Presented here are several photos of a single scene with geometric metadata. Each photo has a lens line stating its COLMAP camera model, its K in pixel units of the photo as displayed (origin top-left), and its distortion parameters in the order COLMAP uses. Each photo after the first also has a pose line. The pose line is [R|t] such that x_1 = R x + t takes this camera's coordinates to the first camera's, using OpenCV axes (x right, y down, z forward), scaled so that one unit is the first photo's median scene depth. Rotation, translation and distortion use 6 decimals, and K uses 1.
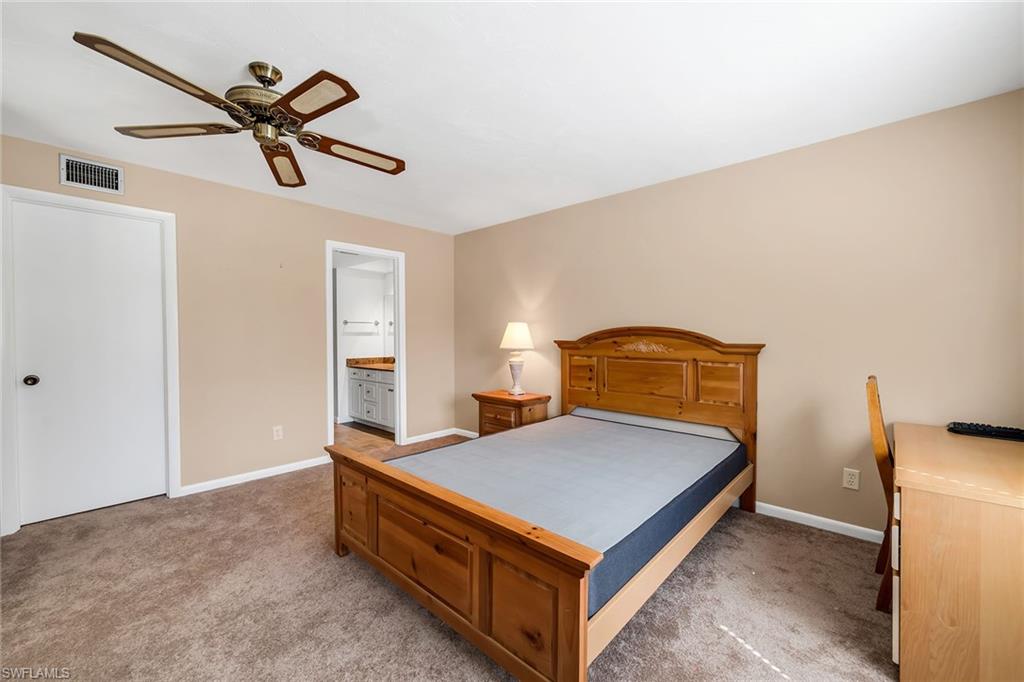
lens RADIAL K [[407.7, 0, 512.1], [0, 407.7, 337.1], [0, 0, 1]] dist [-0.002633, 0.001101]
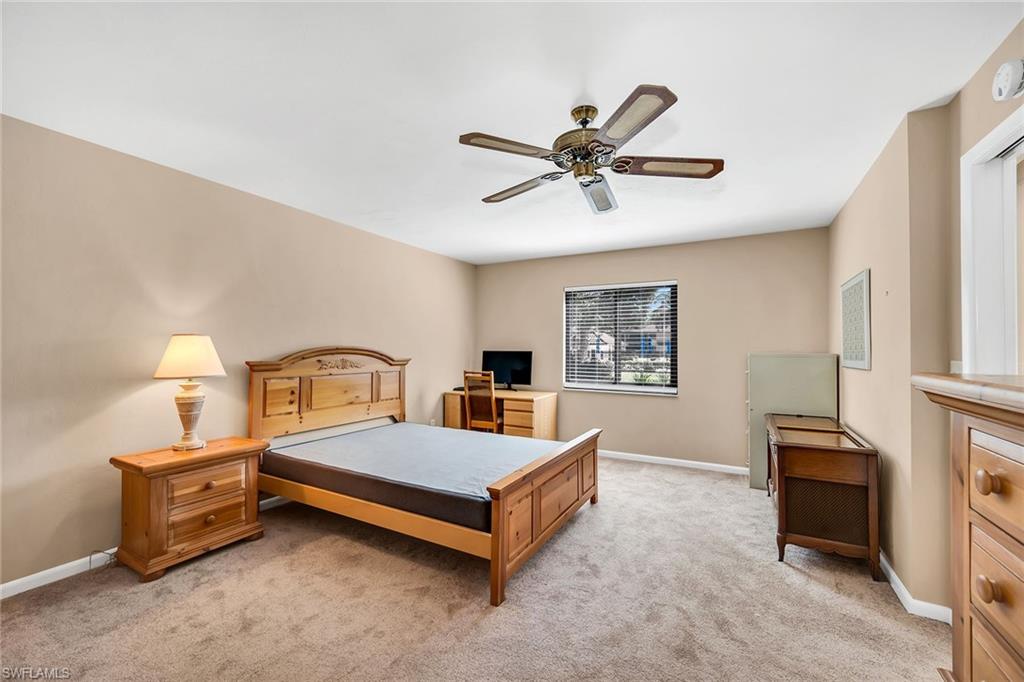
lens RADIAL K [[407.7, 0, 518.5], [0, 407.7, 341.4], [0, 0, 1]] dist [-0.002633, 0.001101]
pose [[-0.254390, 0.020867, 0.966876, -0.815241], [0.006573, 0.999781, -0.019848, -0.011733], [-0.967079, 0.001306, -0.254472, 0.742518]]
